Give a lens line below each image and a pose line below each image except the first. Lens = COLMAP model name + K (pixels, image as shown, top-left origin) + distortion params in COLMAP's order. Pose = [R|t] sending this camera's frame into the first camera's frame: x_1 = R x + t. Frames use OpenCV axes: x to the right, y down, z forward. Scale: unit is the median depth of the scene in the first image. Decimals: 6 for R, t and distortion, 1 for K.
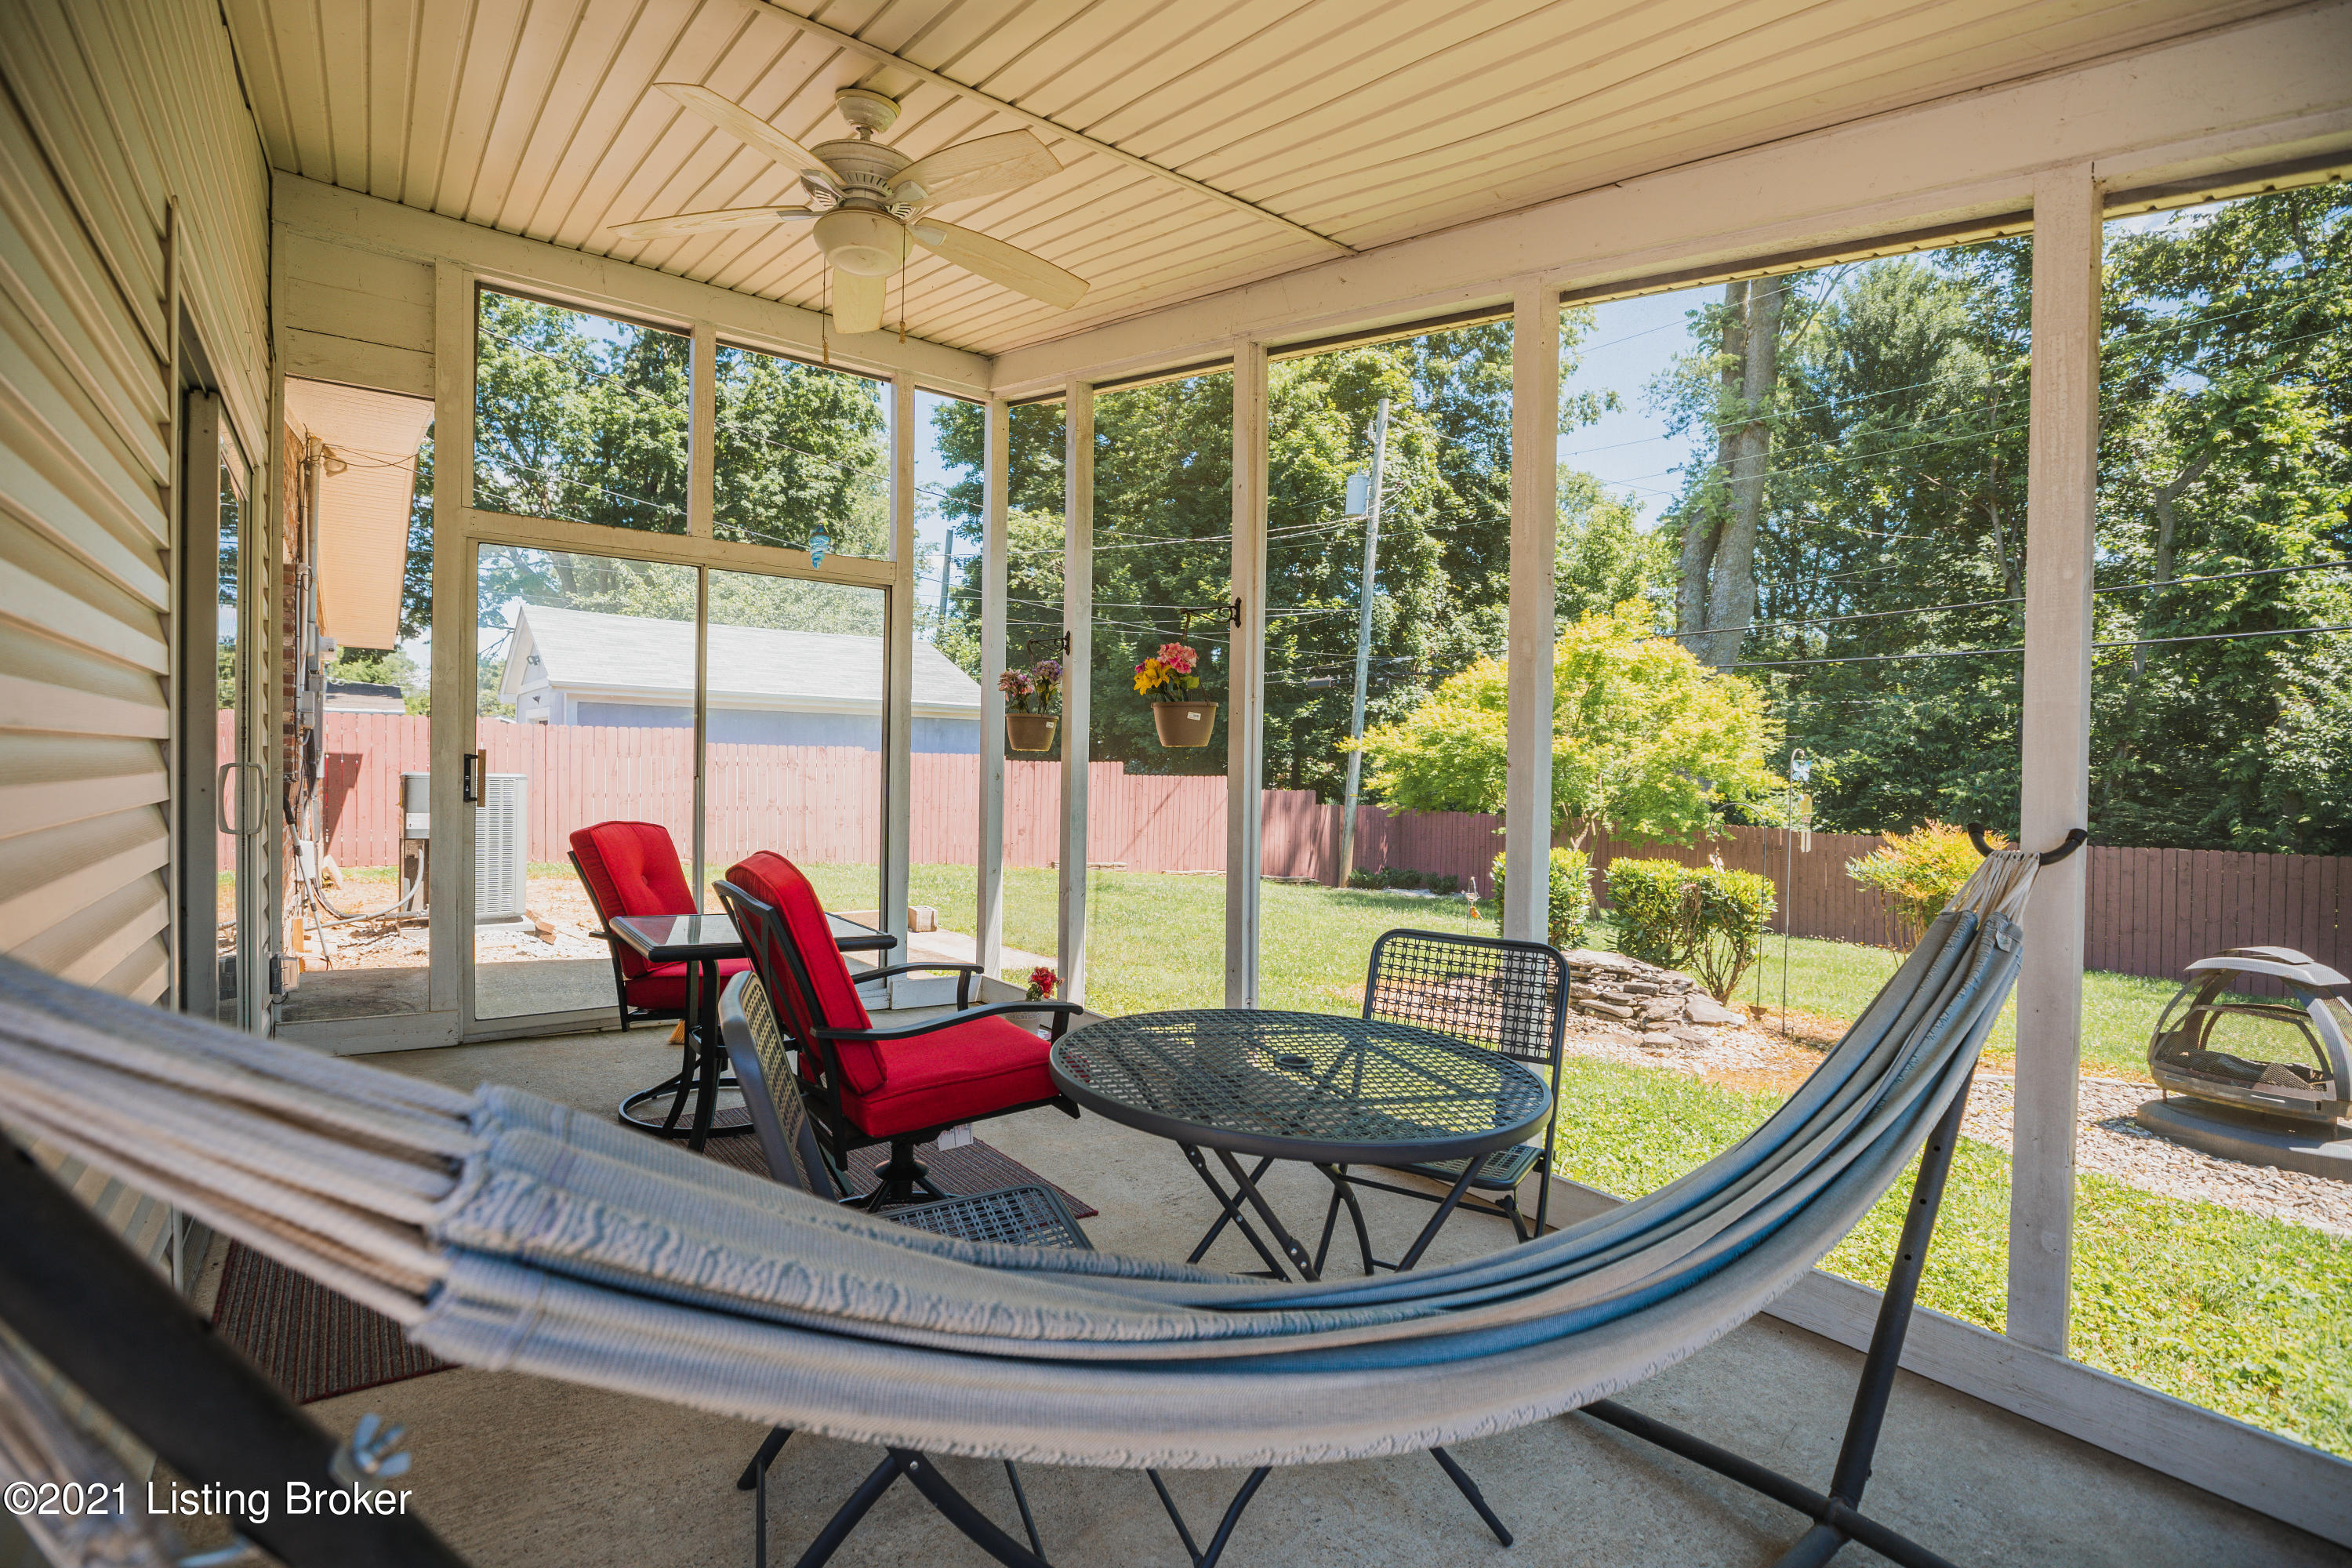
lens RADIAL K [[1078.4, 0, 1176.0], [0, 1078.4, 784.0], [0, 0, 1]] dist [-0.034404, 0.001012]
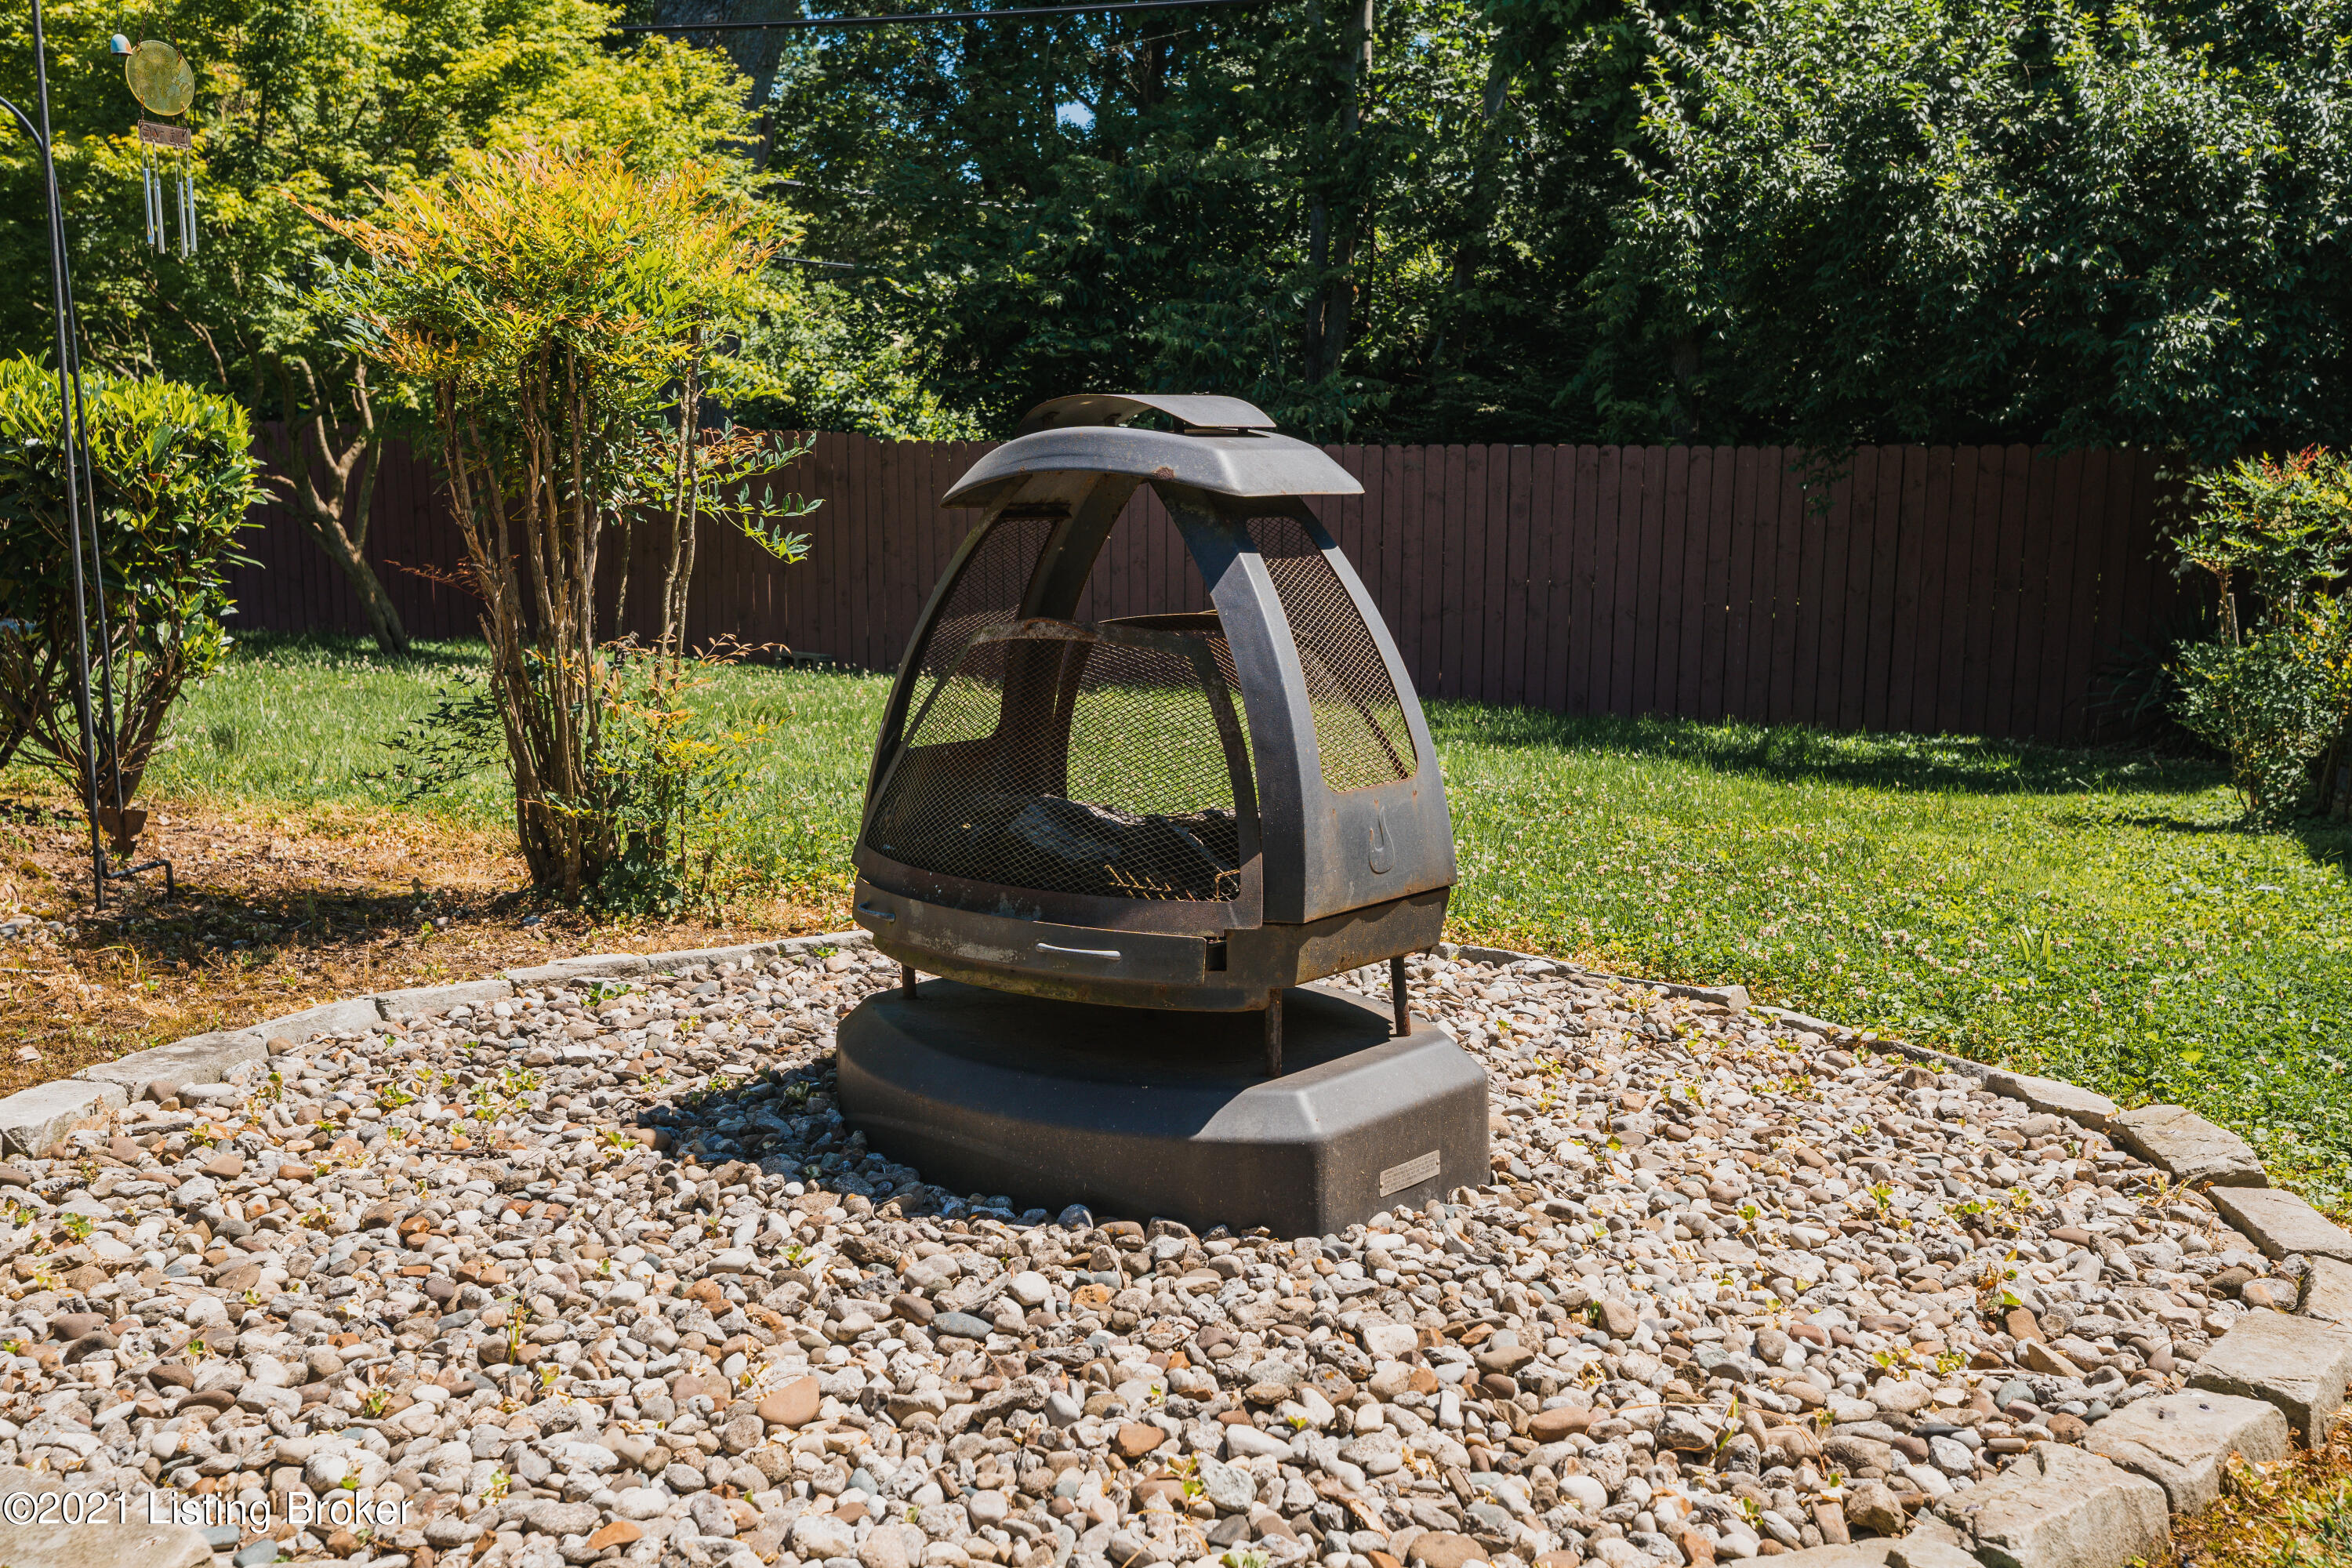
lens RADIAL K [[2283.5, 0, 1176.0], [0, 2283.5, 784.0], [0, 0, 1]] dist [0.001678, 0.001613]
pose [[0.837026, -0.099051, 0.538123, 0.712544], [0.010454, 0.986194, 0.165266, 0.156838], [-0.547063, -0.132706, 0.826505, 0.483561]]
